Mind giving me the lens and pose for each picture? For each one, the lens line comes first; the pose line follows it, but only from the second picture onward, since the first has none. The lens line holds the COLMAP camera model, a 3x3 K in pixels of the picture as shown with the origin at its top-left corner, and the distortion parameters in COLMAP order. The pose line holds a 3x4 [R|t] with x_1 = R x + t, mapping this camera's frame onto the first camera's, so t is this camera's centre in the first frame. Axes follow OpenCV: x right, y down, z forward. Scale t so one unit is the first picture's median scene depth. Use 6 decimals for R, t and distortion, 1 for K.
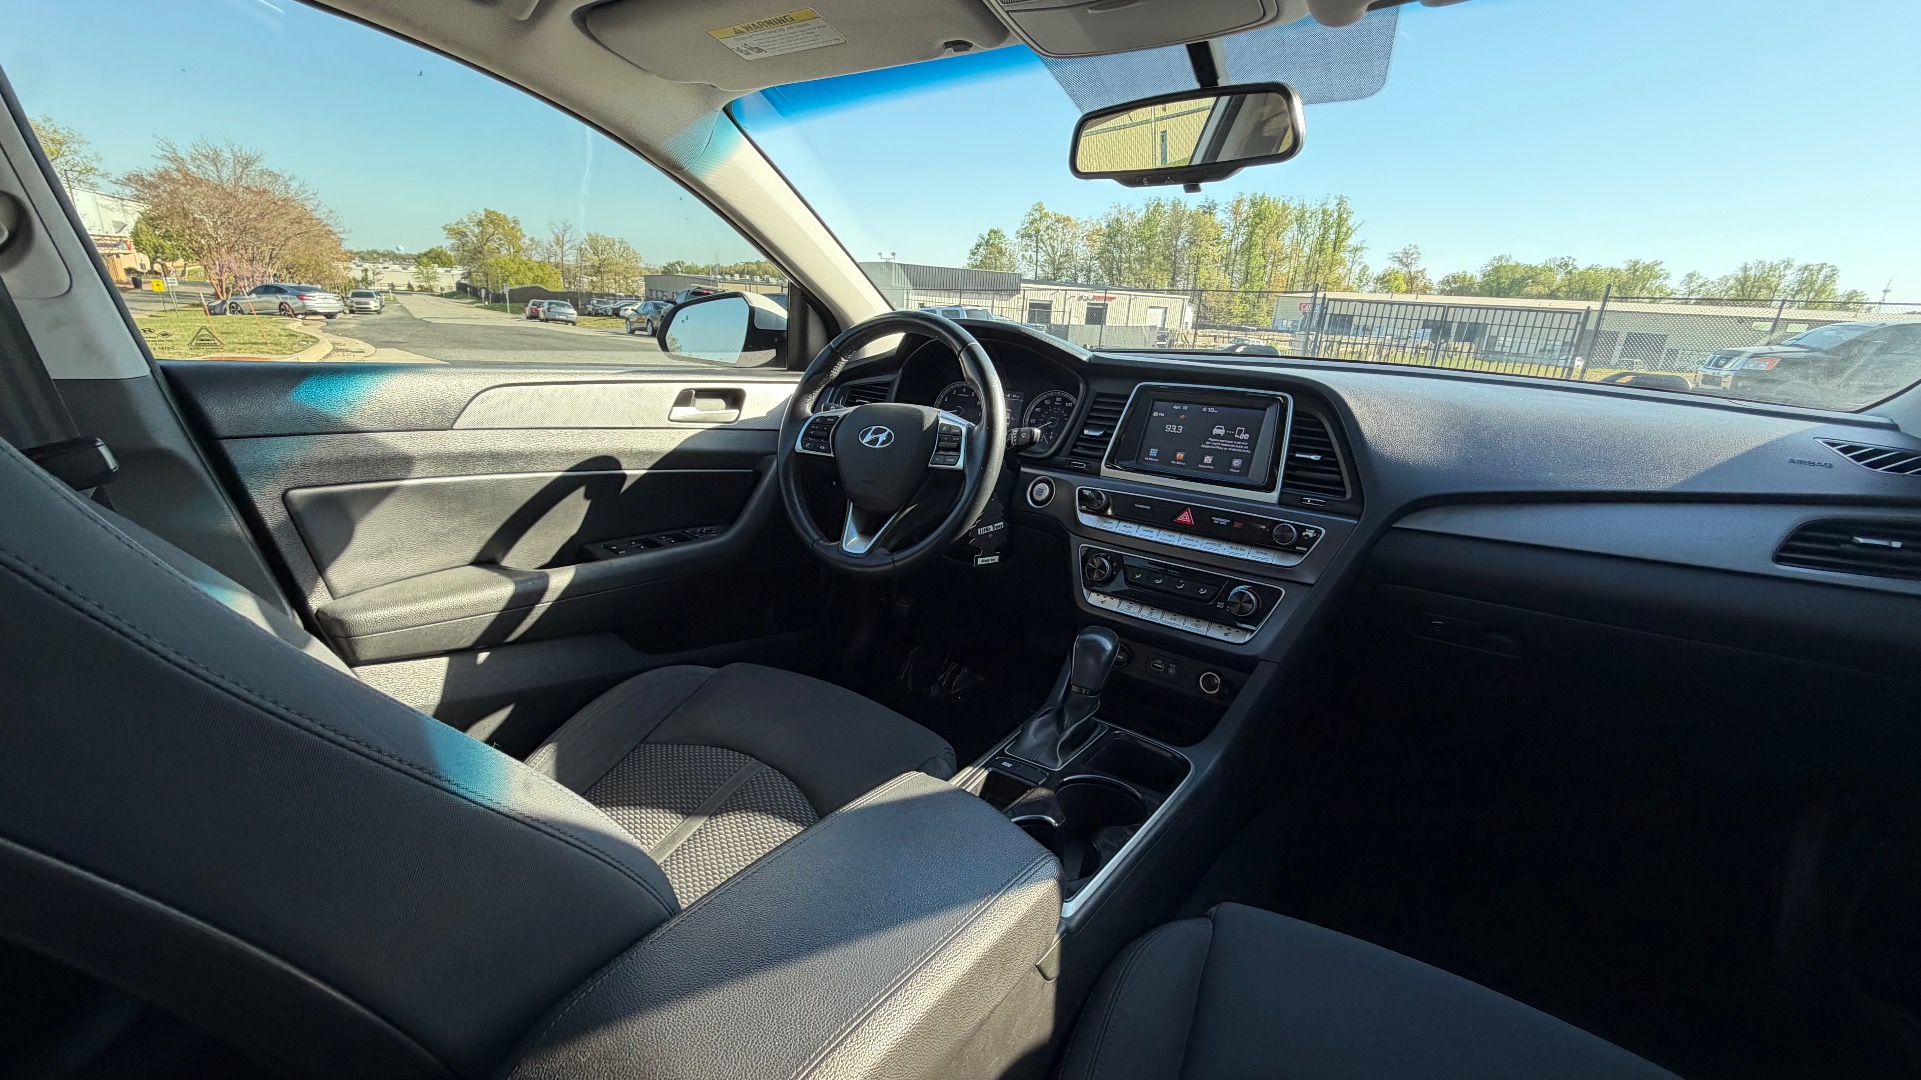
lens RADIAL K [[774.5, 0, 952.3], [0, 774.5, 538.0], [0, 0, 1]] dist [-0.007895, 0.003554]
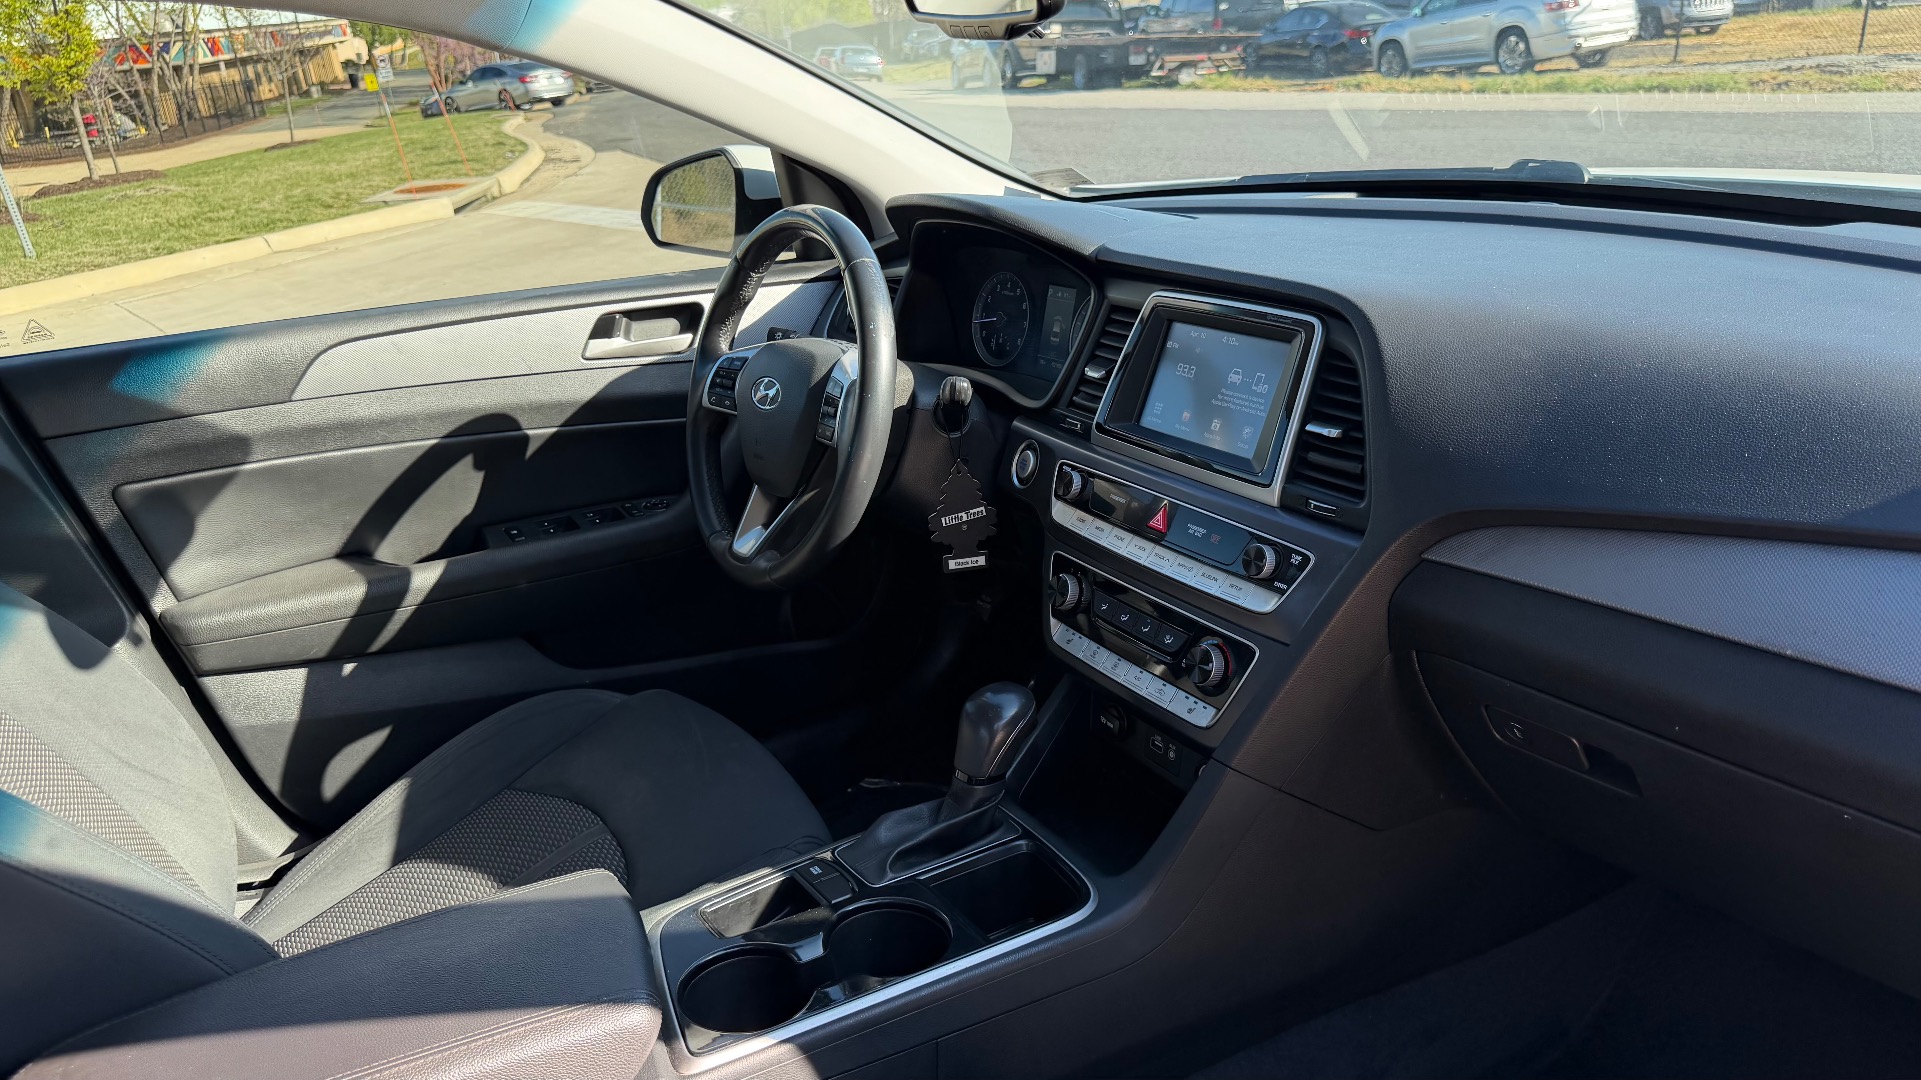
lens RADIAL K [[1370.6, 0, 960.4], [0, 1370.6, 537.0], [0, 0, 1]] dist [0.010919, -0.024050]
pose [[0.916347, 0.025595, -0.399565, 0.525940], [0.009269, 0.996331, 0.085078, -0.096463], [0.400277, -0.081665, 0.912748, -0.072864]]
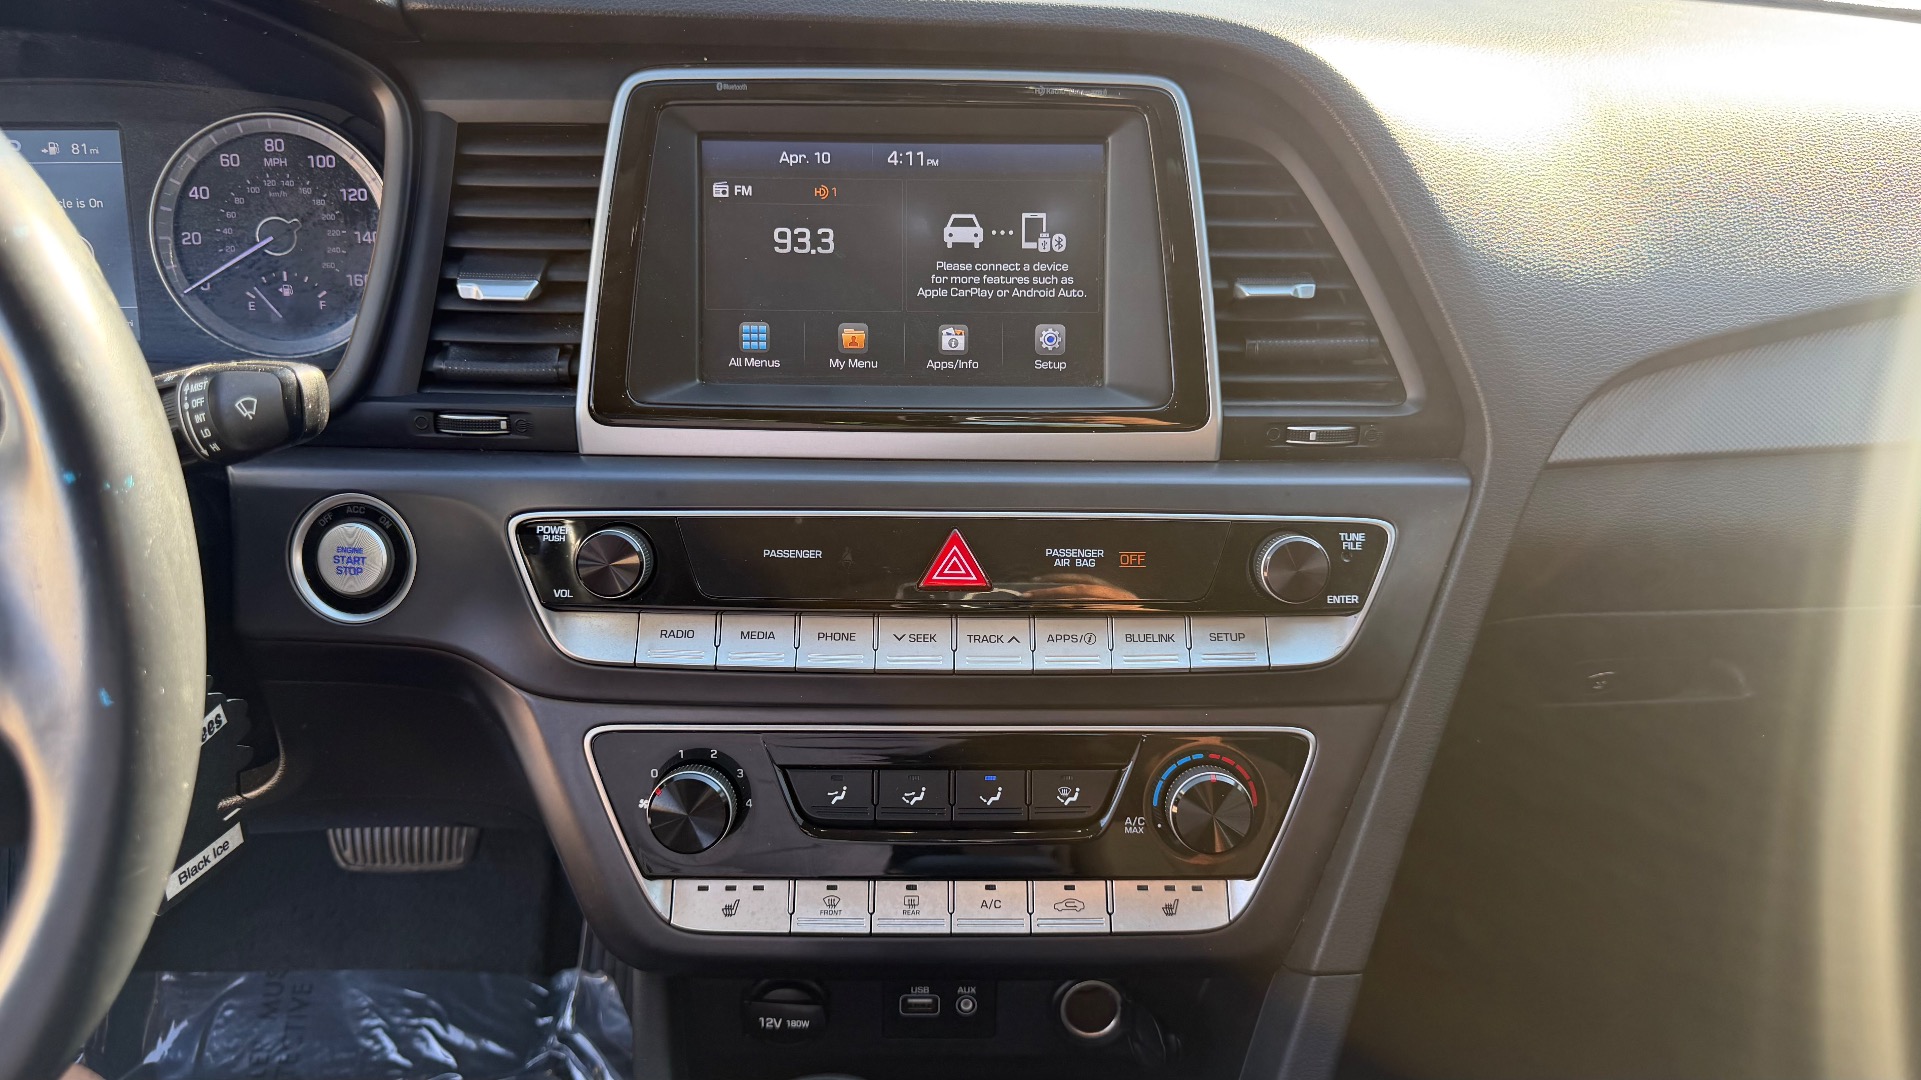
lens RADIAL K [[1370.6, 0, 956.3], [0, 1370.6, 547.2], [0, 0, 1]] dist [0.010919, -0.024050]
pose [[0.783129, -0.288161, 0.551065, 0.022925], [0.176989, 0.952791, 0.246707, -0.138329], [-0.596141, -0.095671, 0.797159, 0.525624]]
